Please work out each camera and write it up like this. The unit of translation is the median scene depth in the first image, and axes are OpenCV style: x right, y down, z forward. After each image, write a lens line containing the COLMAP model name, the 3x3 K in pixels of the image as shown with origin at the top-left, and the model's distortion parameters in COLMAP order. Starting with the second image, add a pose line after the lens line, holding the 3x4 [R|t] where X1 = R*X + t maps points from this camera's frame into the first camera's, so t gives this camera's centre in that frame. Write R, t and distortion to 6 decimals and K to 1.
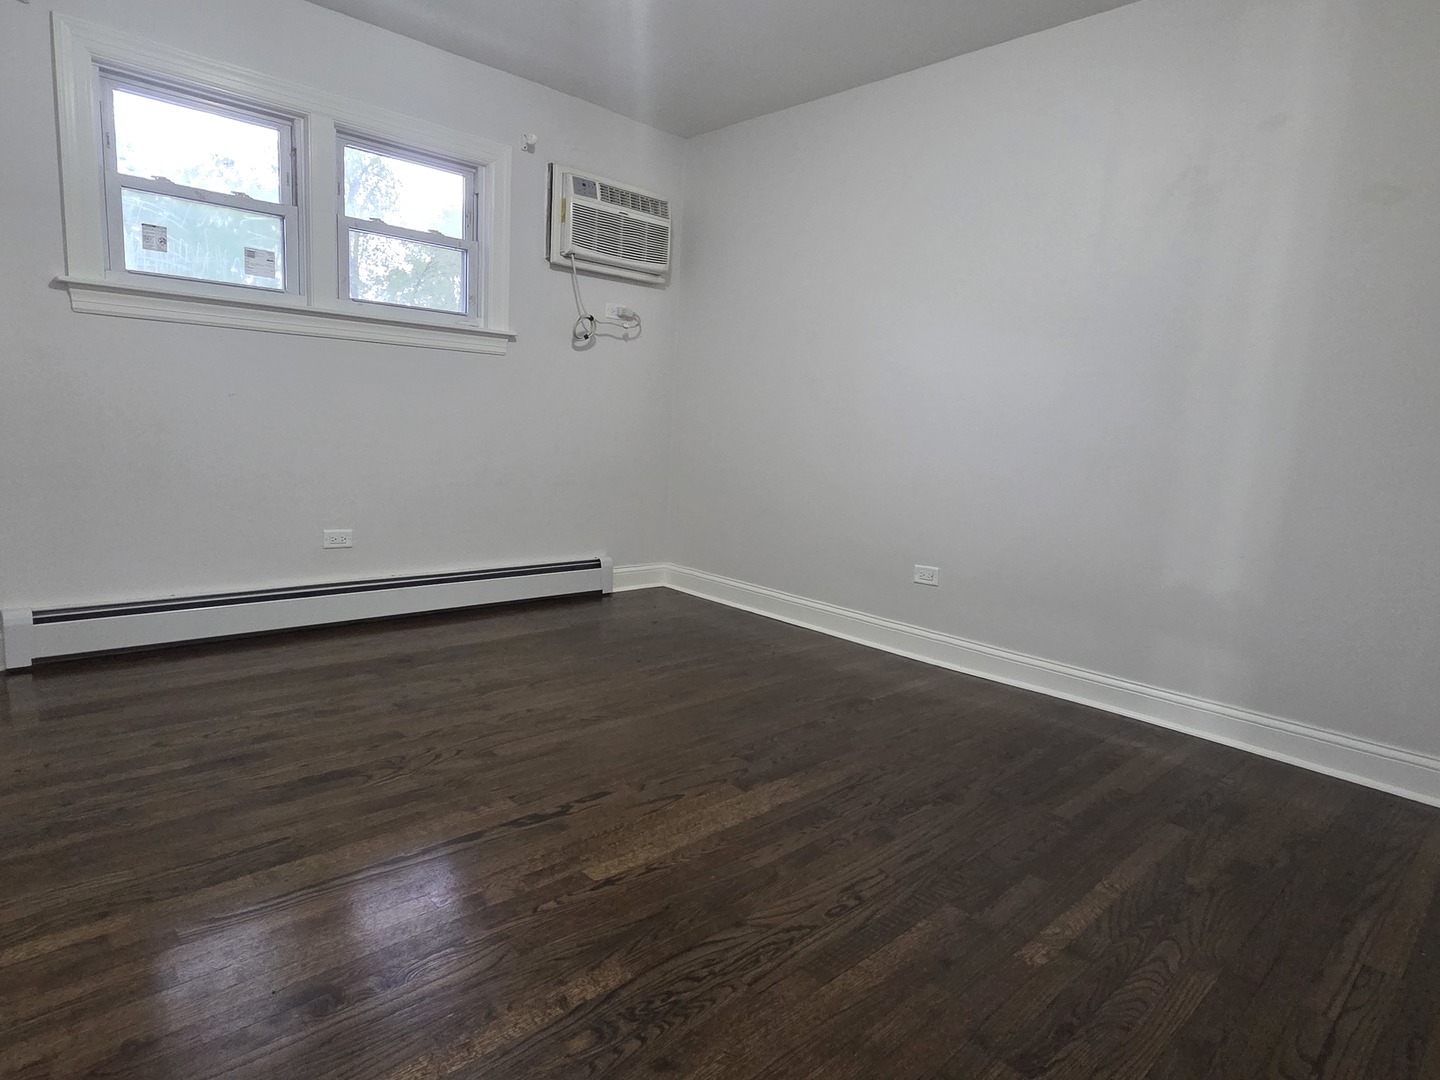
lens RADIAL K [[800.9, 0, 718.0], [0, 800.9, 544.3], [0, 0, 1]] dist [0.000039, 0.000013]
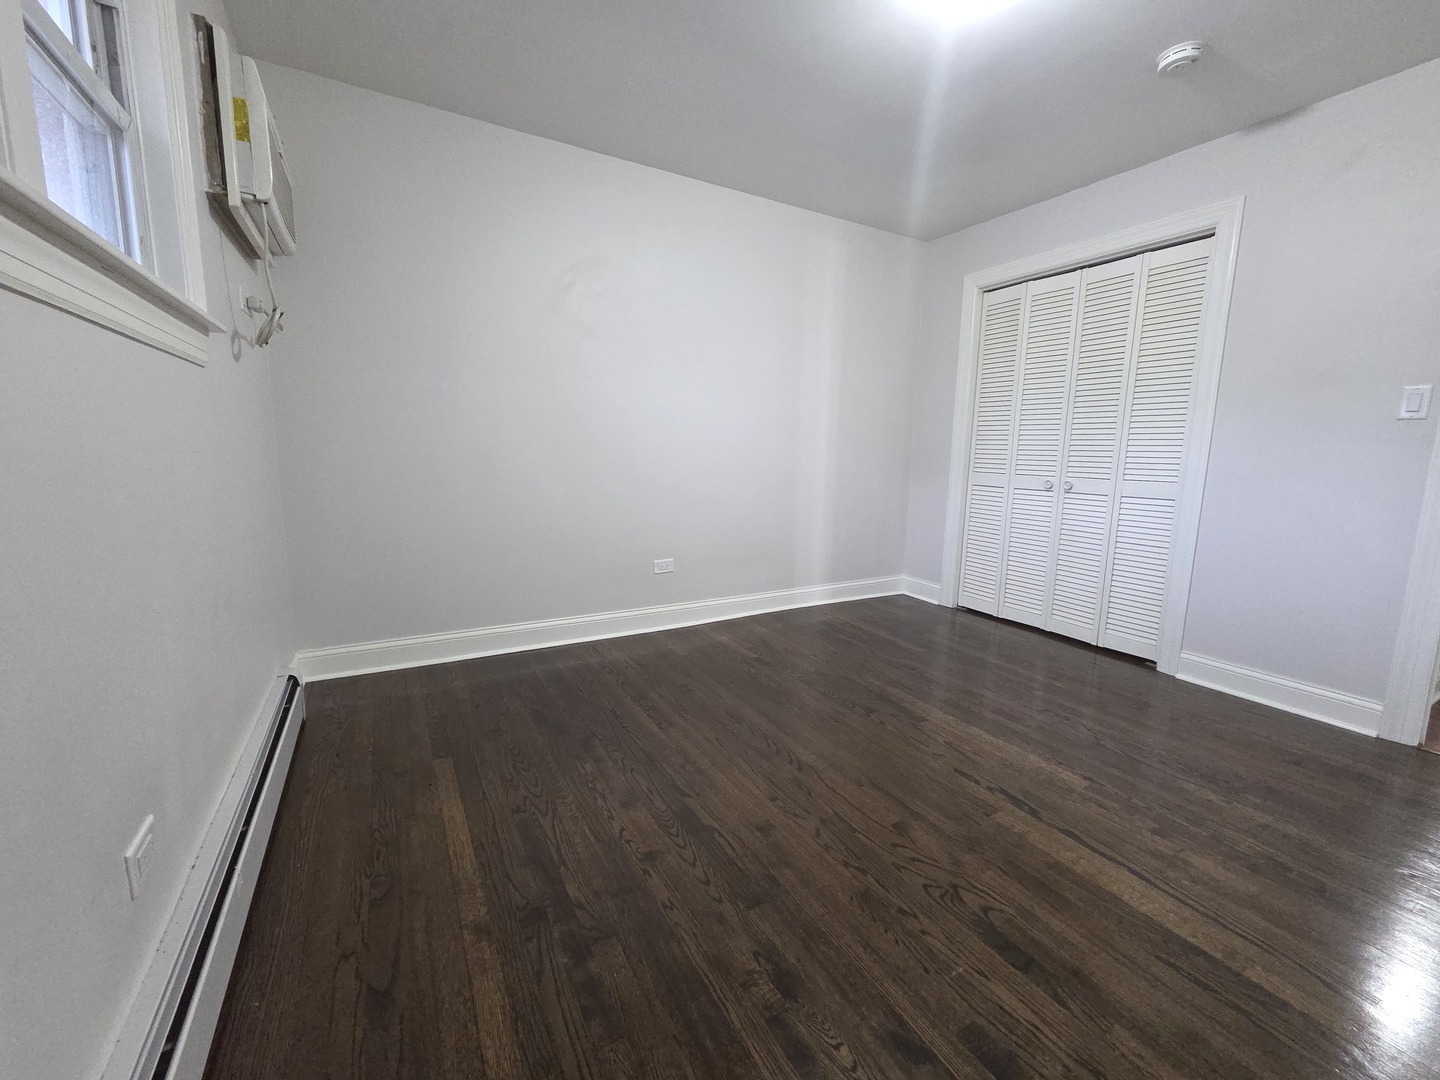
lens RADIAL K [[588.2, 0, 718.2], [0, 588.2, 533.2], [0, 0, 1]] dist [0.004879, 0.000281]
pose [[0.256102, -0.190425, 0.947708, -0.873669], [0.147493, 0.976623, 0.156378, -0.212781], [-0.955331, 0.099732, 0.278201, 0.888665]]
